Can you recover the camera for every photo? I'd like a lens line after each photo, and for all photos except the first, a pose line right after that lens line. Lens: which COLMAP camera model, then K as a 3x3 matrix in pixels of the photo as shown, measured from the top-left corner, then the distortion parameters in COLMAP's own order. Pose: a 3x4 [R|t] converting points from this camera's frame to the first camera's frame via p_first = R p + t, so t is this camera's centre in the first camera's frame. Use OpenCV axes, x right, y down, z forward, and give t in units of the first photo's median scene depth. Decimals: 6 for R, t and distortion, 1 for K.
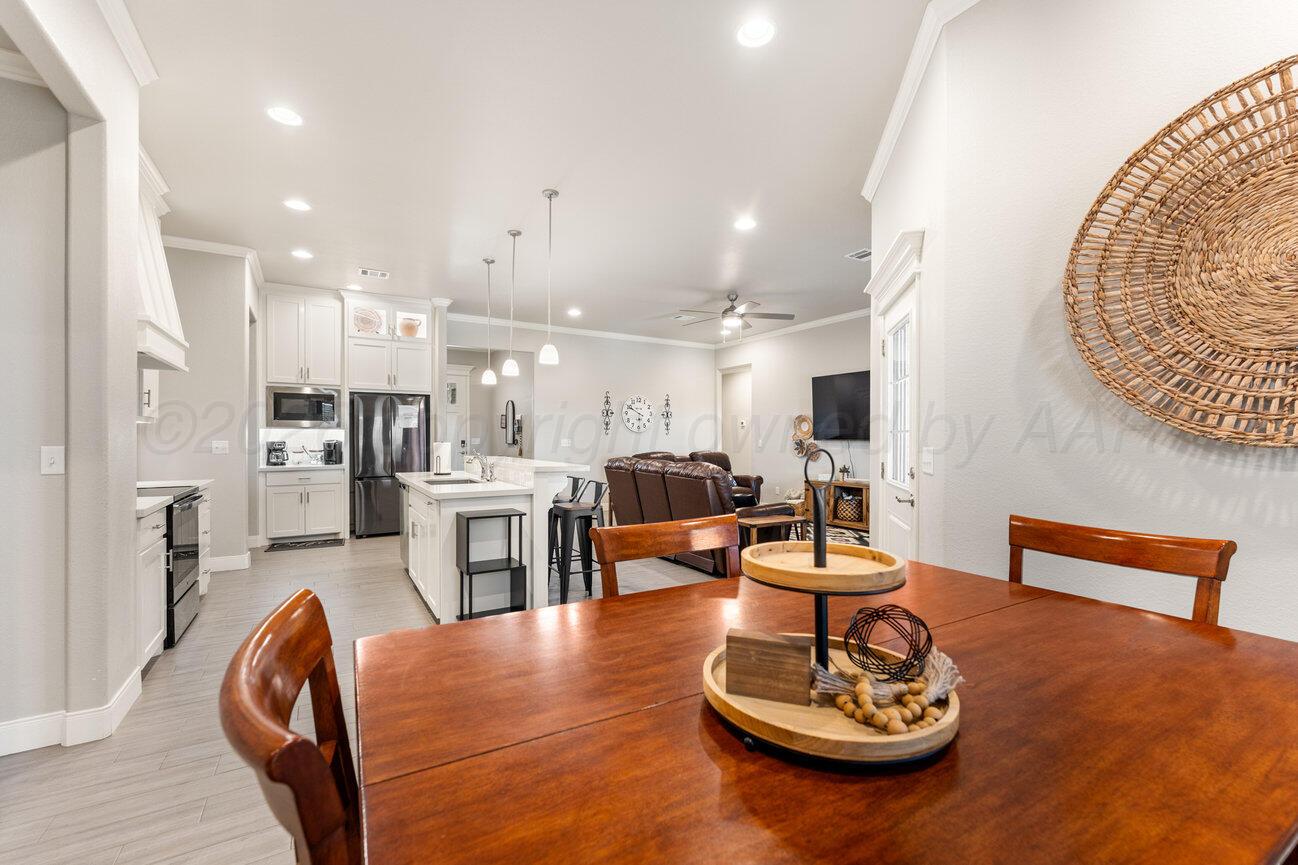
lens RADIAL K [[540.9, 0, 643.3], [0, 540.9, 435.9], [0, 0, 1]] dist [-0.002791, -0.000257]
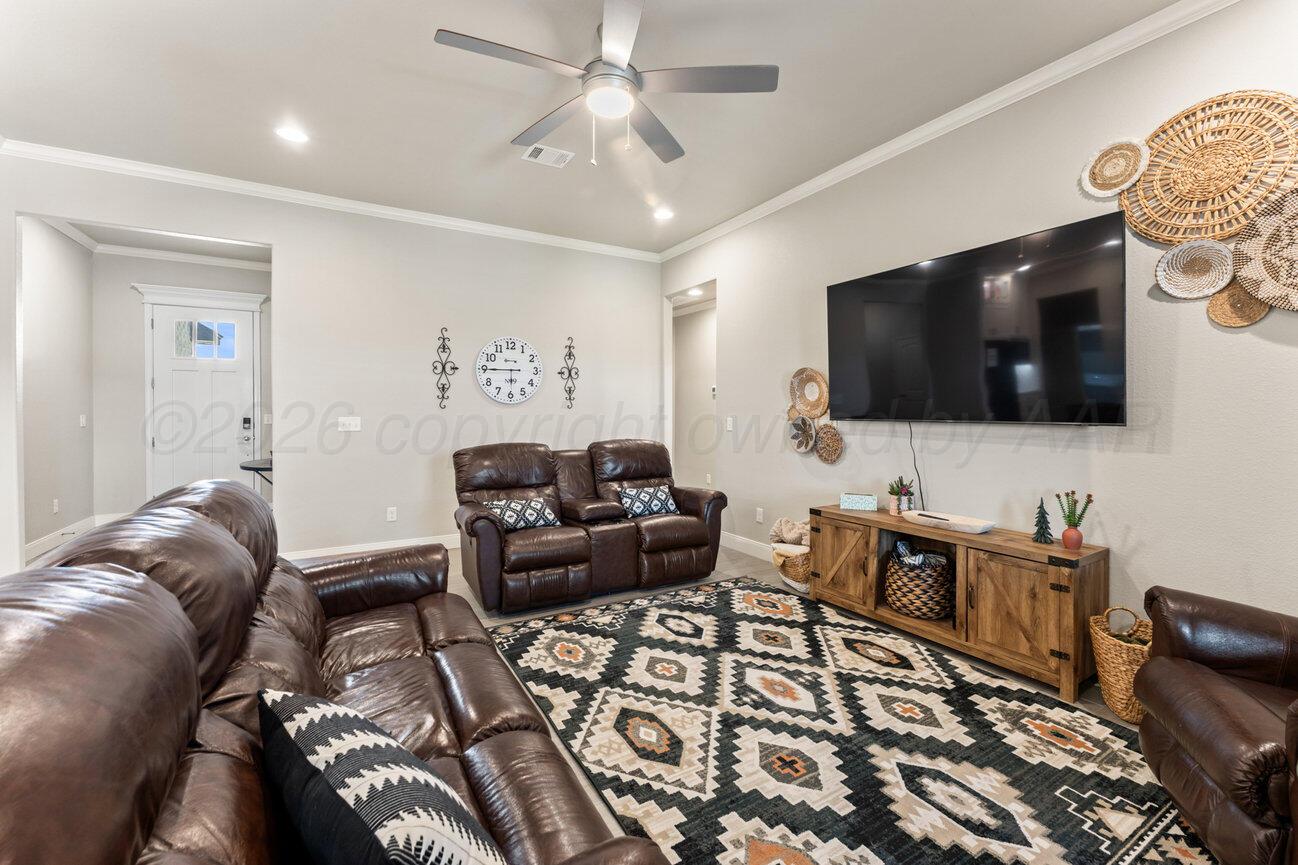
lens RADIAL K [[540.9, 0, 651.3], [0, 540.9, 412.0], [0, 0, 1]] dist [-0.002791, -0.000257]
pose [[0.999910, -0.000551, -0.013396, 0.157491], [0.000626, 0.999984, 0.005567, -0.001613], [0.013393, -0.005575, 0.999895, 0.501207]]
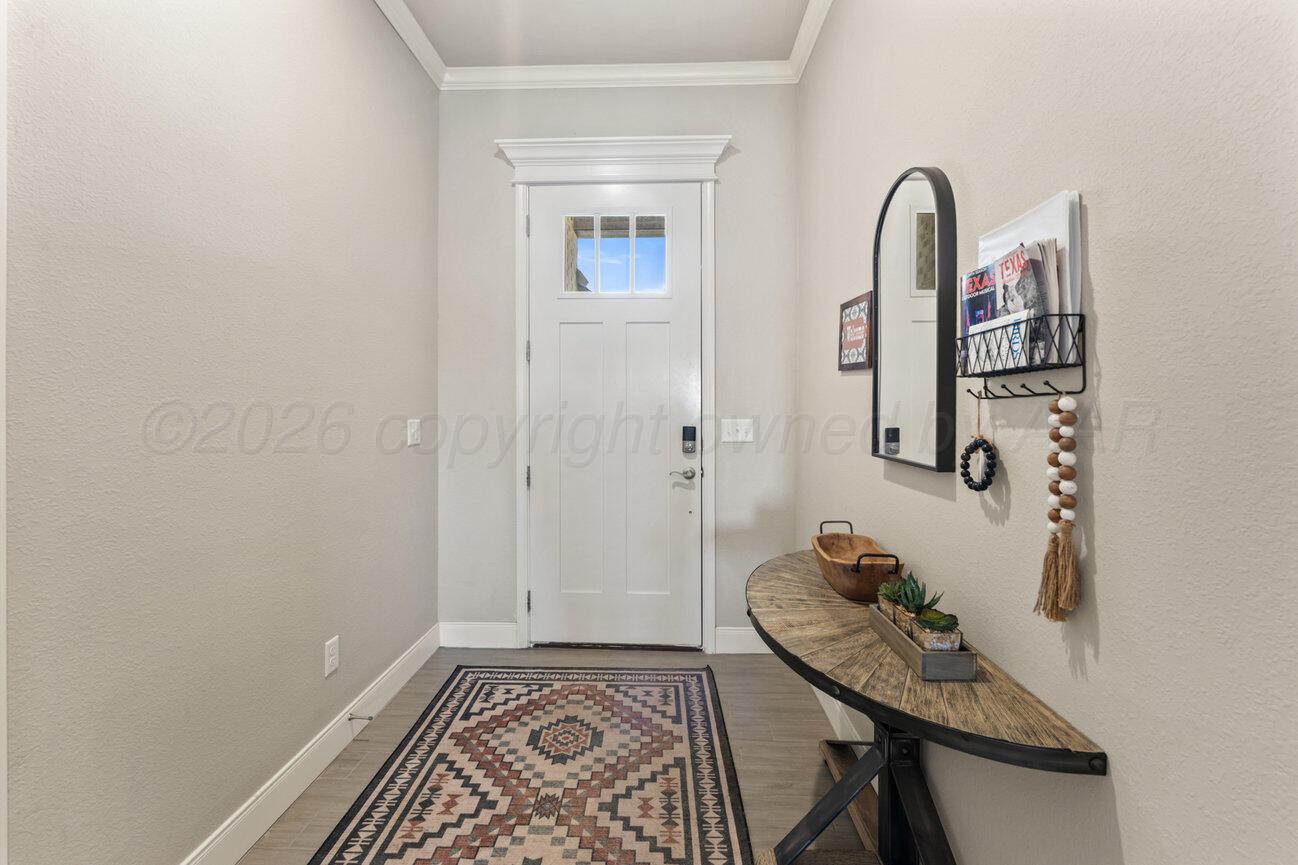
lens RADIAL K [[540.9, 0, 648.7], [0, 540.9, 421.7], [0, 0, 1]] dist [-0.002791, -0.000257]
pose [[0.844589, 0.009630, -0.535329, -0.258855], [-0.000952, 0.999864, 0.016485, 0.001603], [0.535414, -0.013413, 0.844483, 0.952407]]
